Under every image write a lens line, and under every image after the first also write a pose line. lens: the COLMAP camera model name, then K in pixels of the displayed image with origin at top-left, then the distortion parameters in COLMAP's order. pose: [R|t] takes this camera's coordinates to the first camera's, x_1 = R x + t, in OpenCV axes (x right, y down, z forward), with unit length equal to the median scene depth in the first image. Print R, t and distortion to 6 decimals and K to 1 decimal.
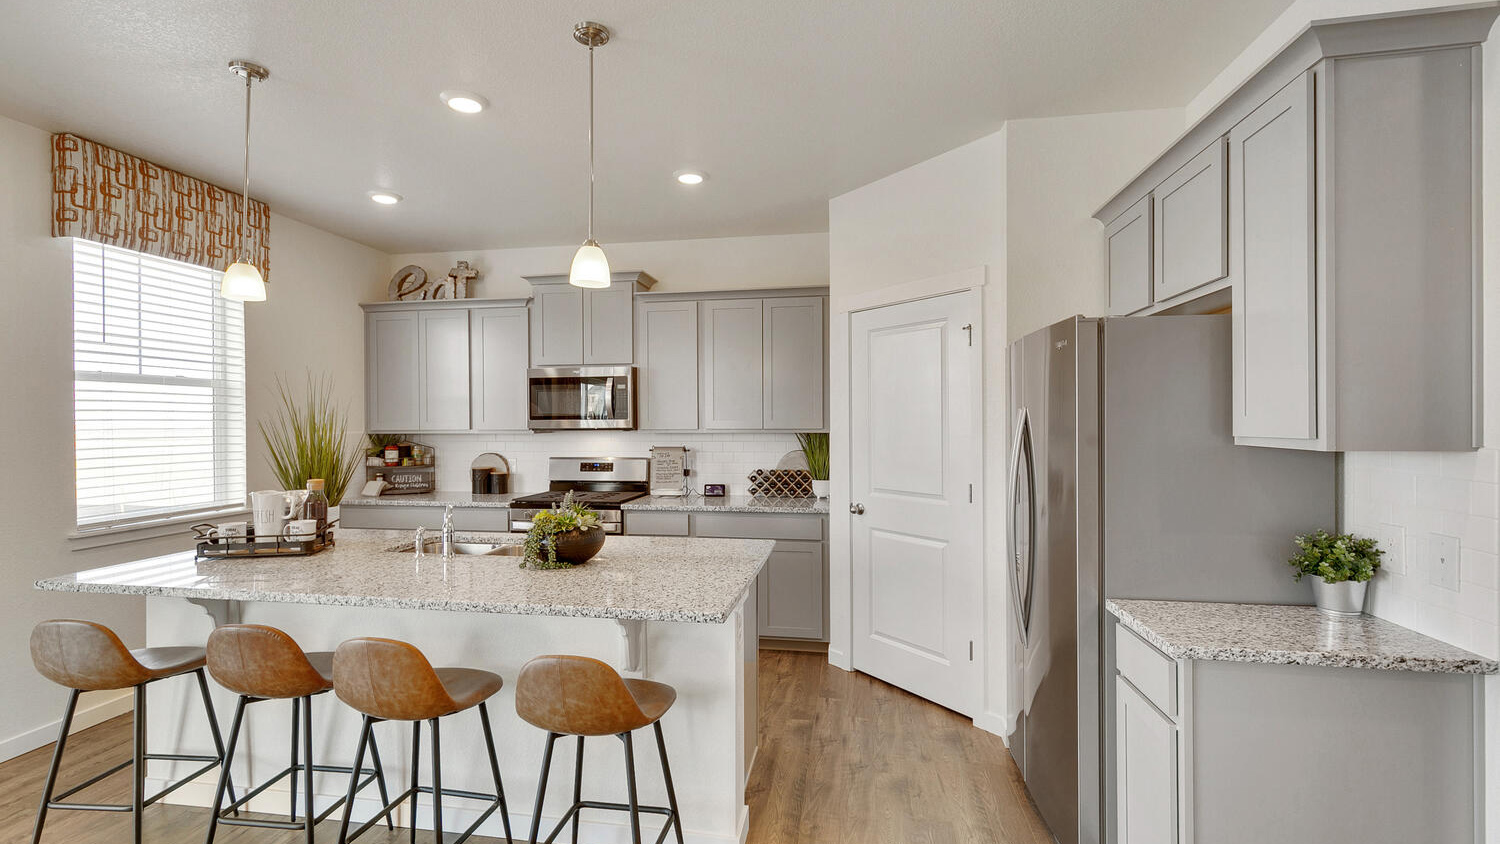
lens RADIAL K [[684.4, 0, 735.6], [0, 684.4, 429.7], [0, 0, 1]] dist [0.001658, -0.000158]
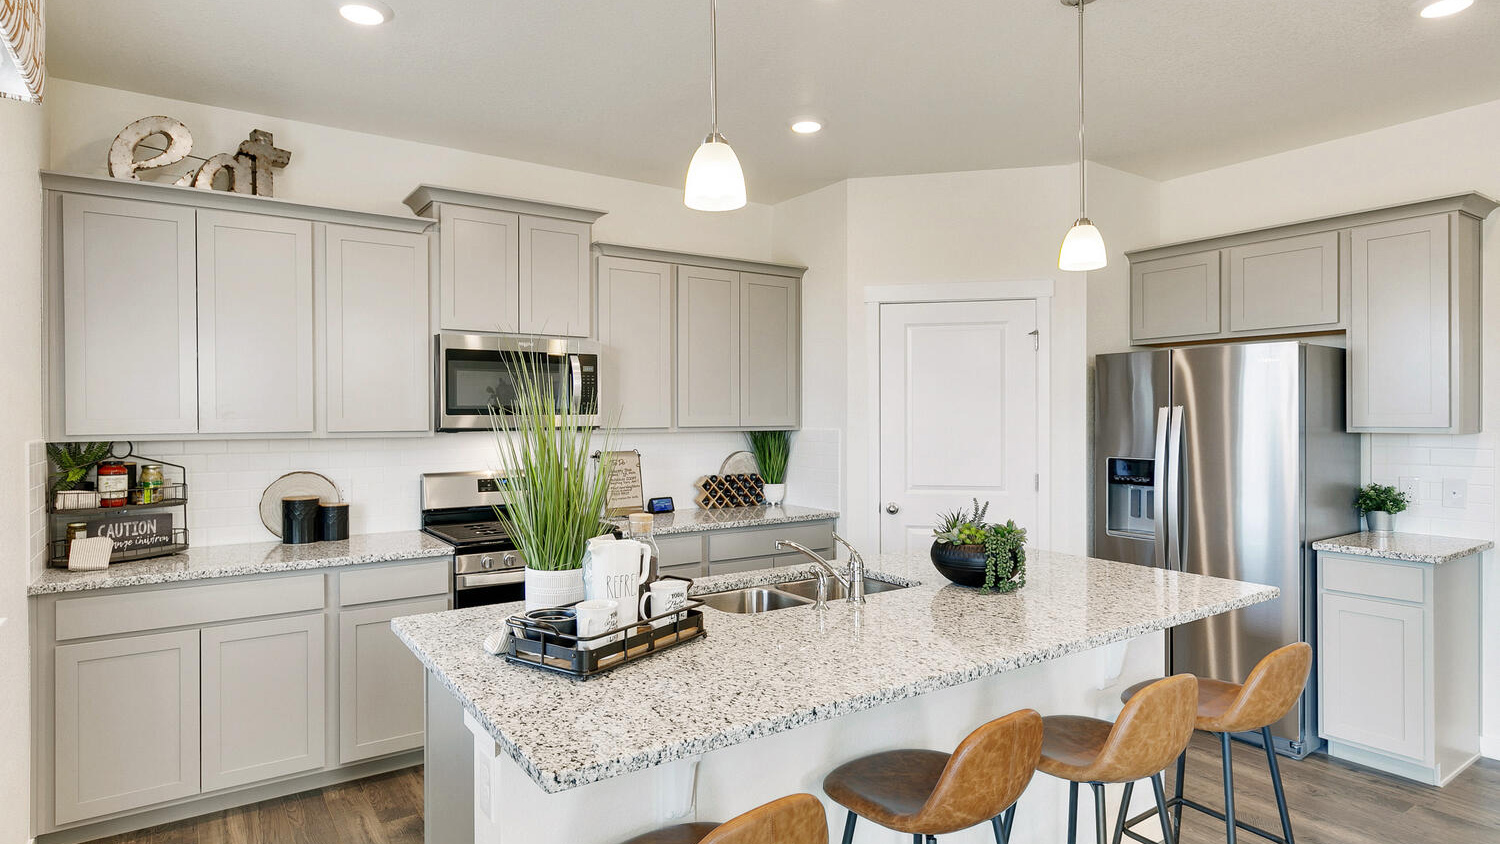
lens RADIAL K [[803.1, 0, 749.1], [0, 803.1, 438.9], [0, 0, 1]] dist [0.006668, -0.000241]
pose [[0.719880, -0.017289, 0.693883, -0.610798], [0.011240, 0.999849, 0.013252, 0.001234], [-0.694007, -0.001741, 0.719966, 0.264767]]
